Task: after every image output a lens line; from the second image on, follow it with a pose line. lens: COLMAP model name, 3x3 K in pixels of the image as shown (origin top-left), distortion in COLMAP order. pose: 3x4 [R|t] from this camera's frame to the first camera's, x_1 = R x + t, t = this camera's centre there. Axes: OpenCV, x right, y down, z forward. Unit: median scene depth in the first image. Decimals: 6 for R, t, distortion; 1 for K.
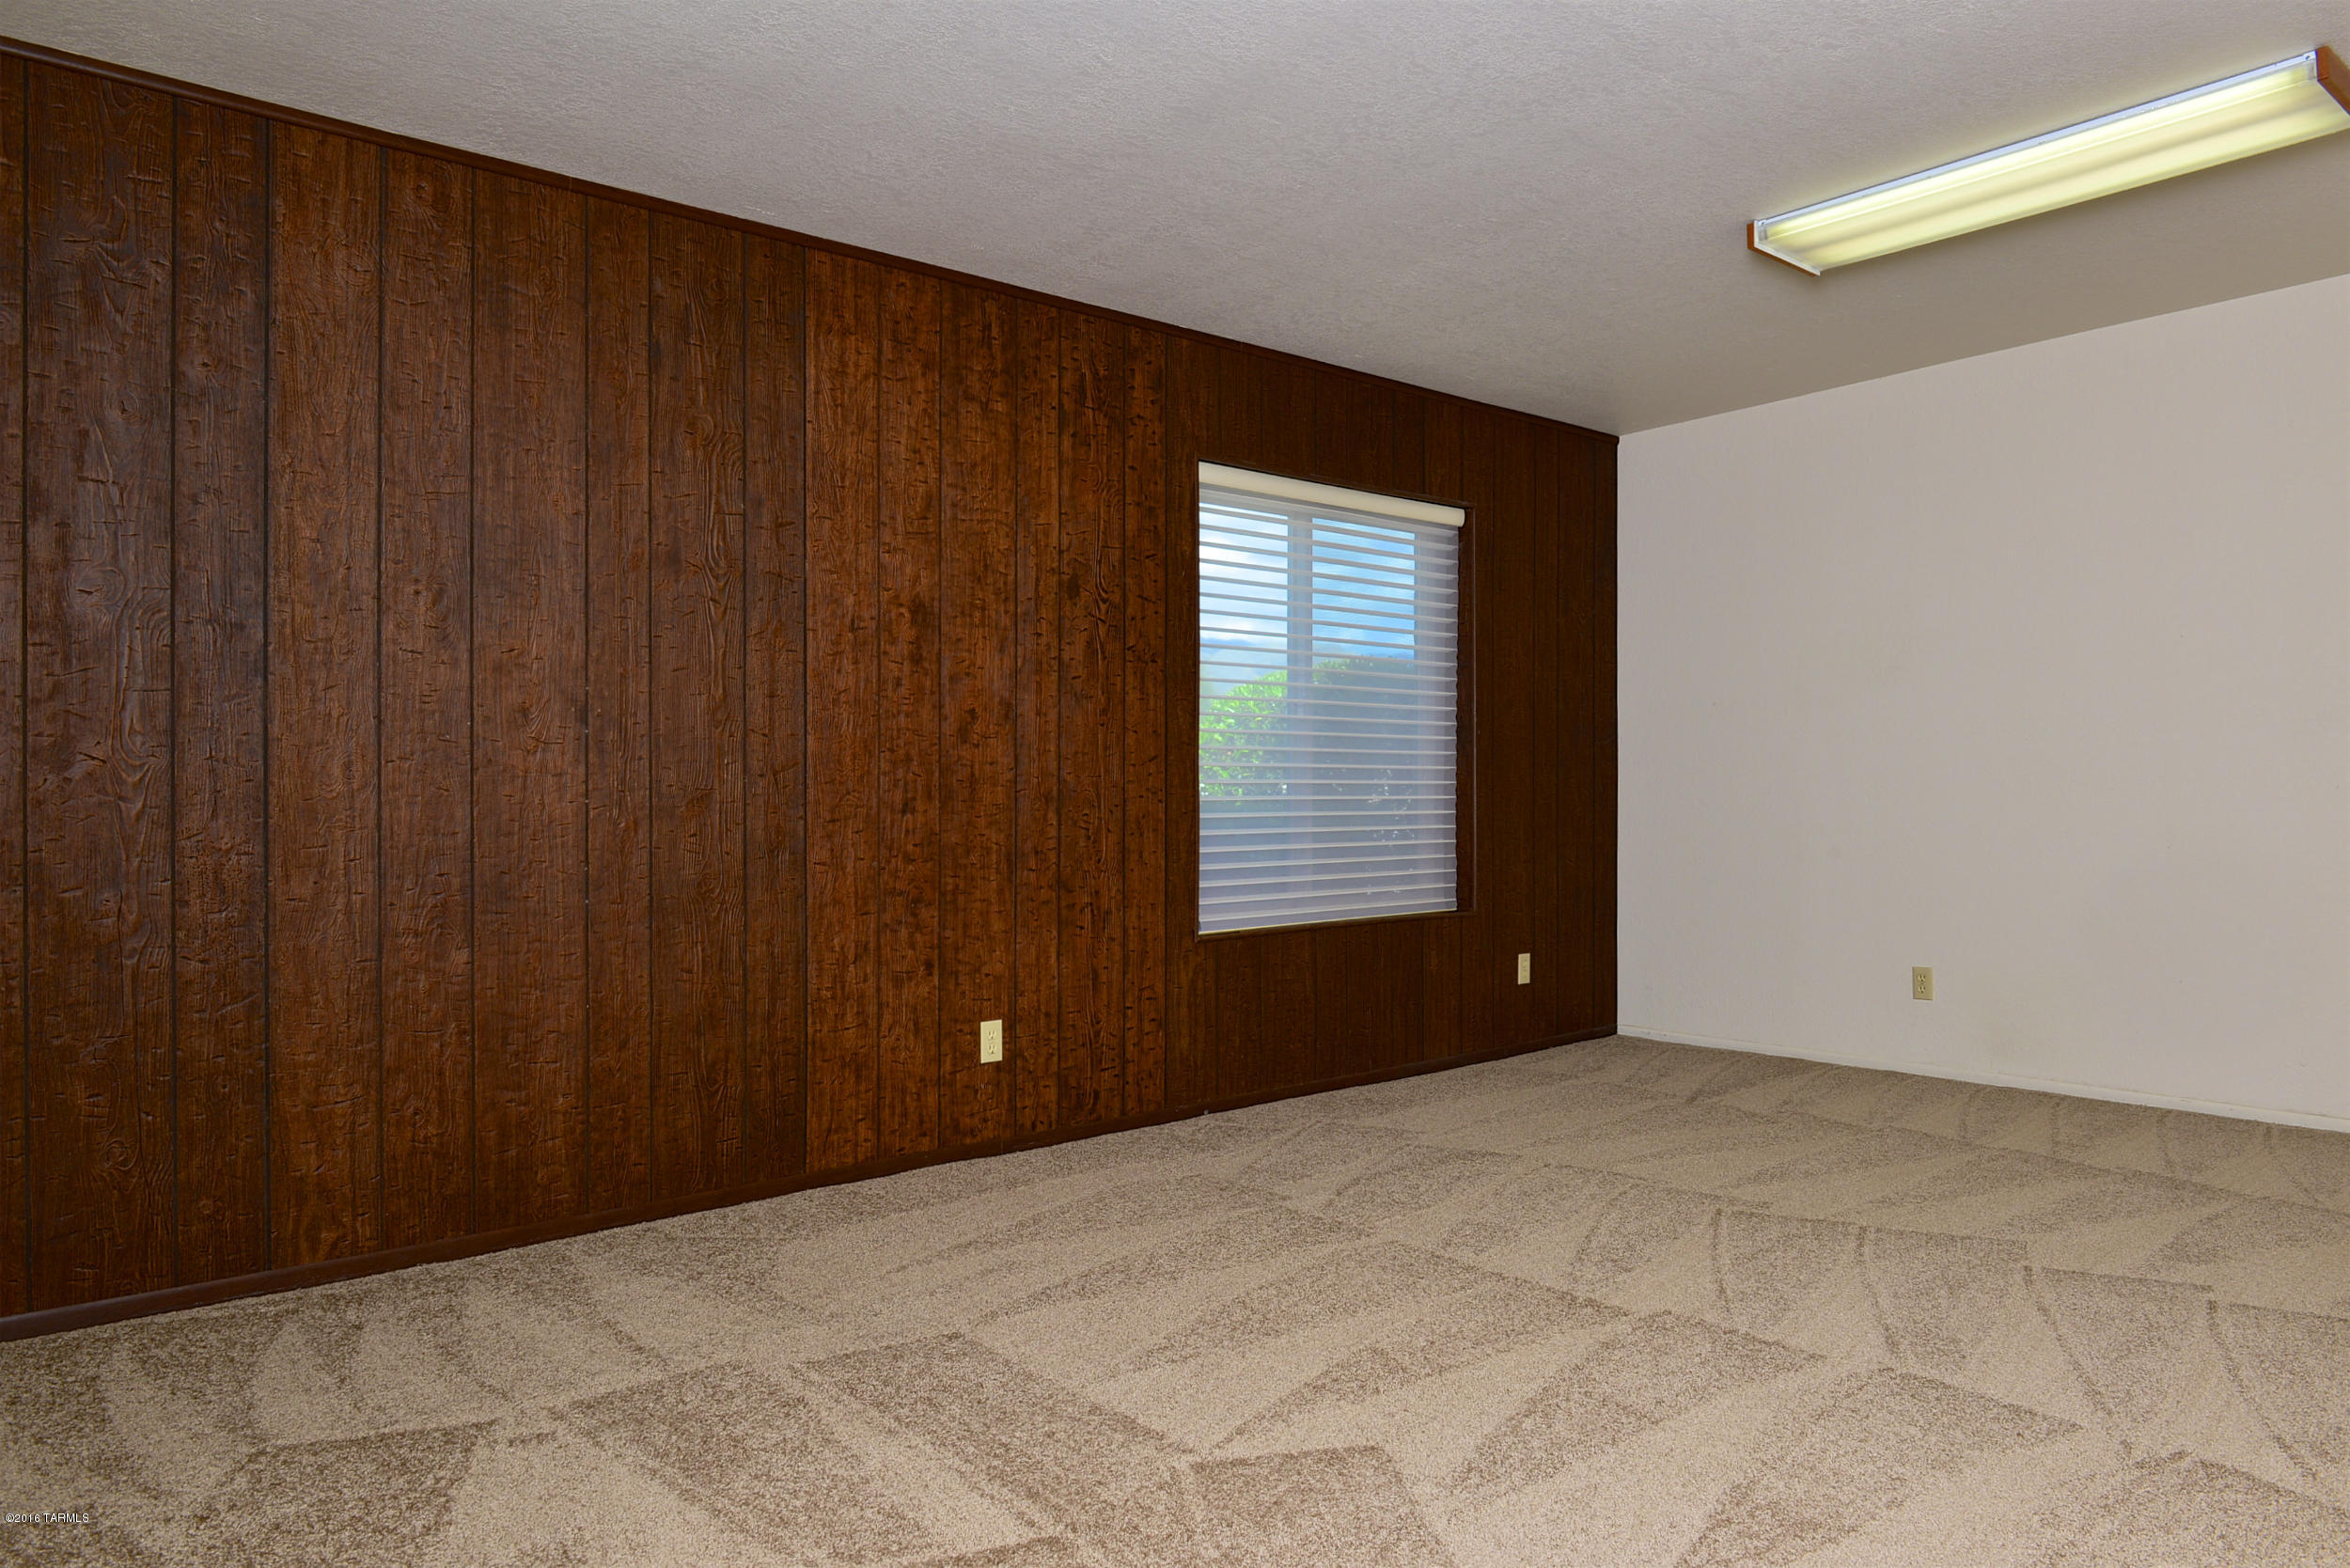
lens RADIAL K [[1557.9, 0, 1165.8], [0, 1557.9, 778.3], [0, 0, 1]] dist [0.046748, 0.001790]
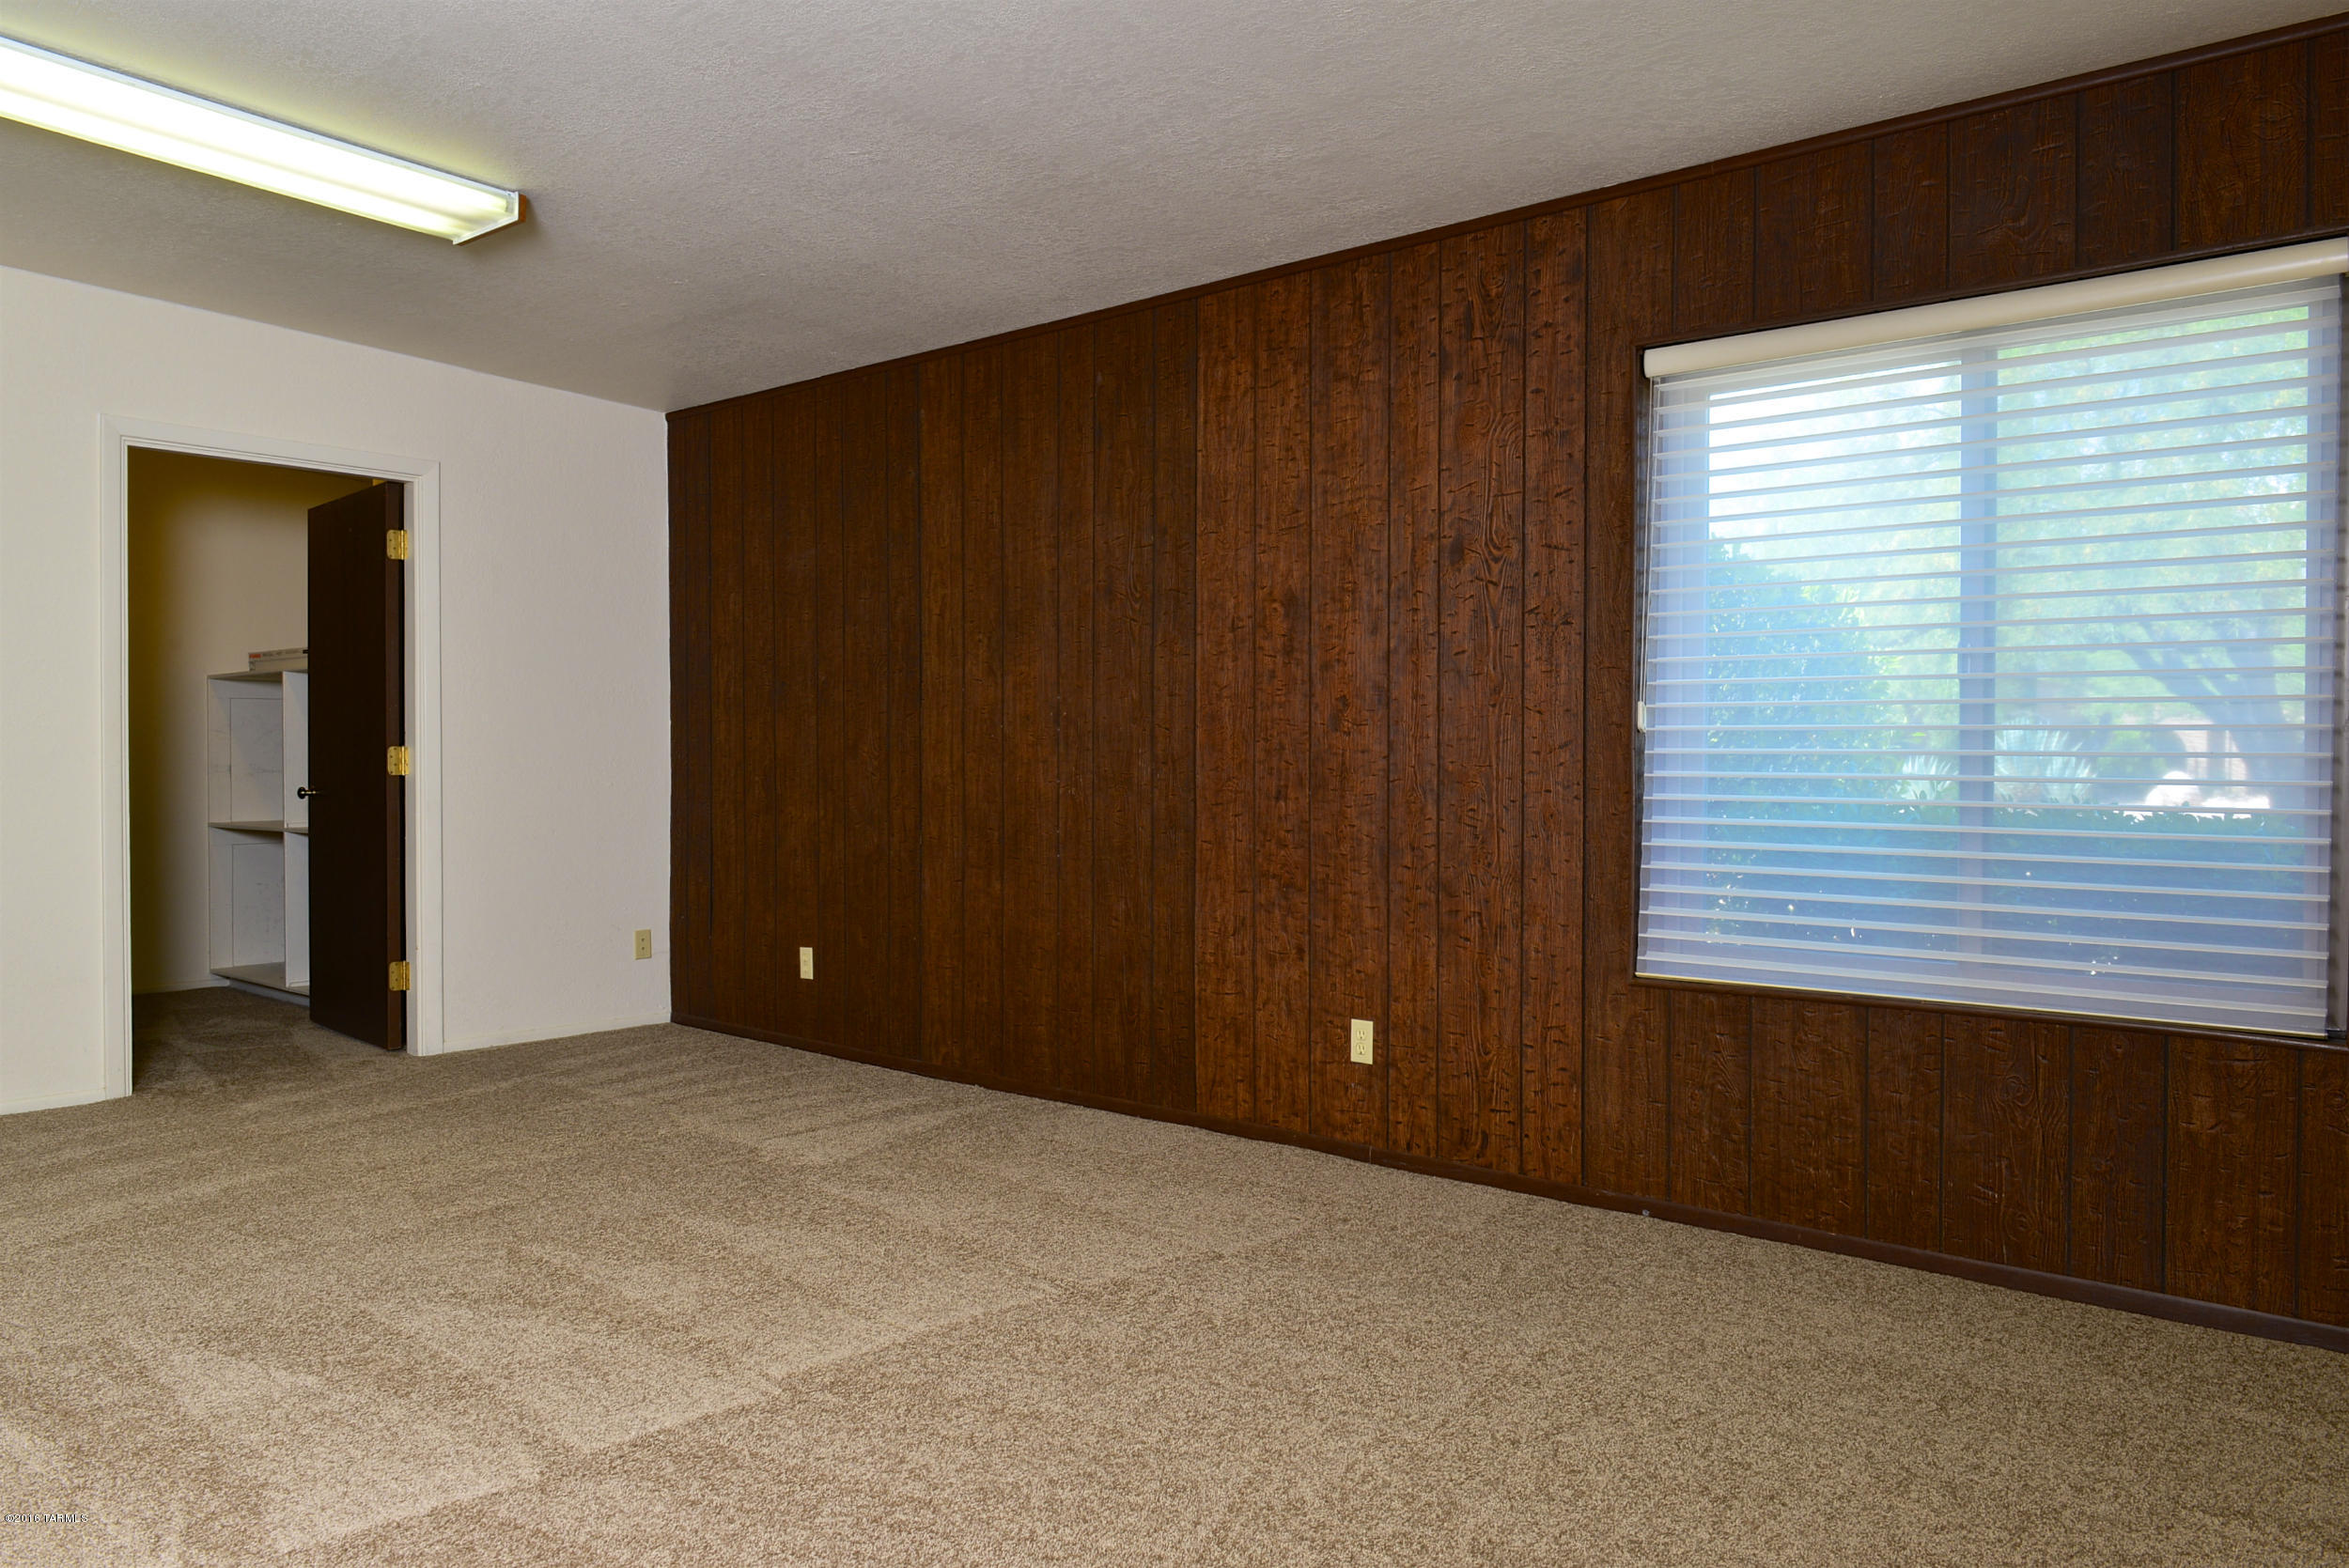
lens RADIAL K [[1557.1, 0, 1165.8], [0, 1557.1, 783.2], [0, 0, 1]] dist [0.046748, 0.001790]
pose [[0.195868, 0.012168, -0.980555, 0.807785], [-0.010219, 0.999894, 0.010367, 0.001125], [0.980577, 0.007990, 0.195972, 0.696937]]
